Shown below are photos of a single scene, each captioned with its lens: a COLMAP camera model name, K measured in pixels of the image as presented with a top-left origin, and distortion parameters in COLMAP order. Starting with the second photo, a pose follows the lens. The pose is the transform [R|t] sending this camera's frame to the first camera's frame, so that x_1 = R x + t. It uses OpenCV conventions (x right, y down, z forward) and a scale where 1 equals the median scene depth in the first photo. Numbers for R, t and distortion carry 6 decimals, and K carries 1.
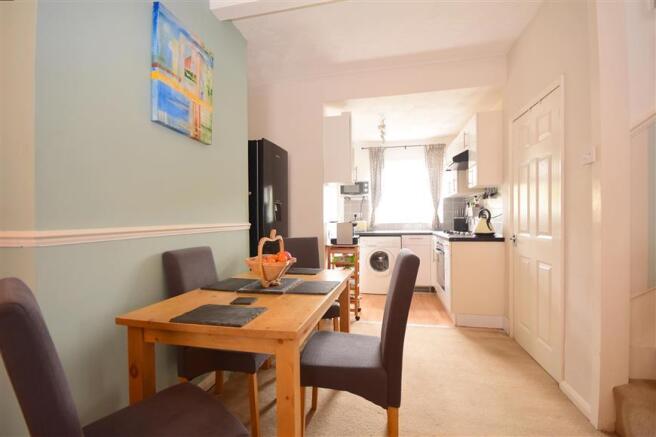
lens RADIAL K [[291.2, 0, 333.4], [0, 291.2, 220.3], [0, 0, 1]] dist [-0.000931, -0.000022]
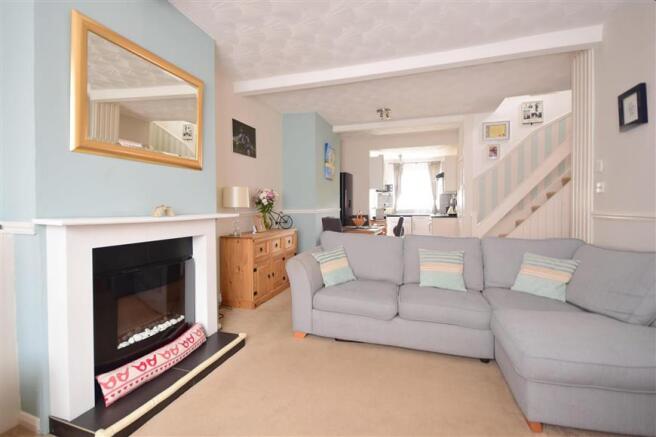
lens RADIAL K [[291.2, 0, 324.8], [0, 291.2, 209.7], [0, 0, 1]] dist [-0.000931, -0.000022]
pose [[0.992248, 0.003124, -0.124232, -0.060039], [-0.002167, 0.999967, 0.007839, 0.001134], [0.124252, -0.007509, 0.992222, -0.718019]]
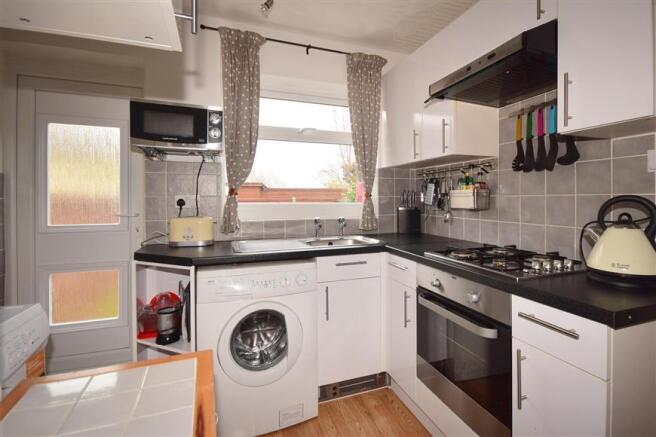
lens RADIAL K [[311.2, 0, 339.3], [0, 311.2, 198.9], [0, 0, 1]] dist [0.001924, 0.000434]
pose [[0.852829, 0.007047, 0.522143, 0.043909], [-0.006185, 0.999975, -0.003394, -0.022041], [-0.522154, -0.000335, 0.852851, 0.590059]]
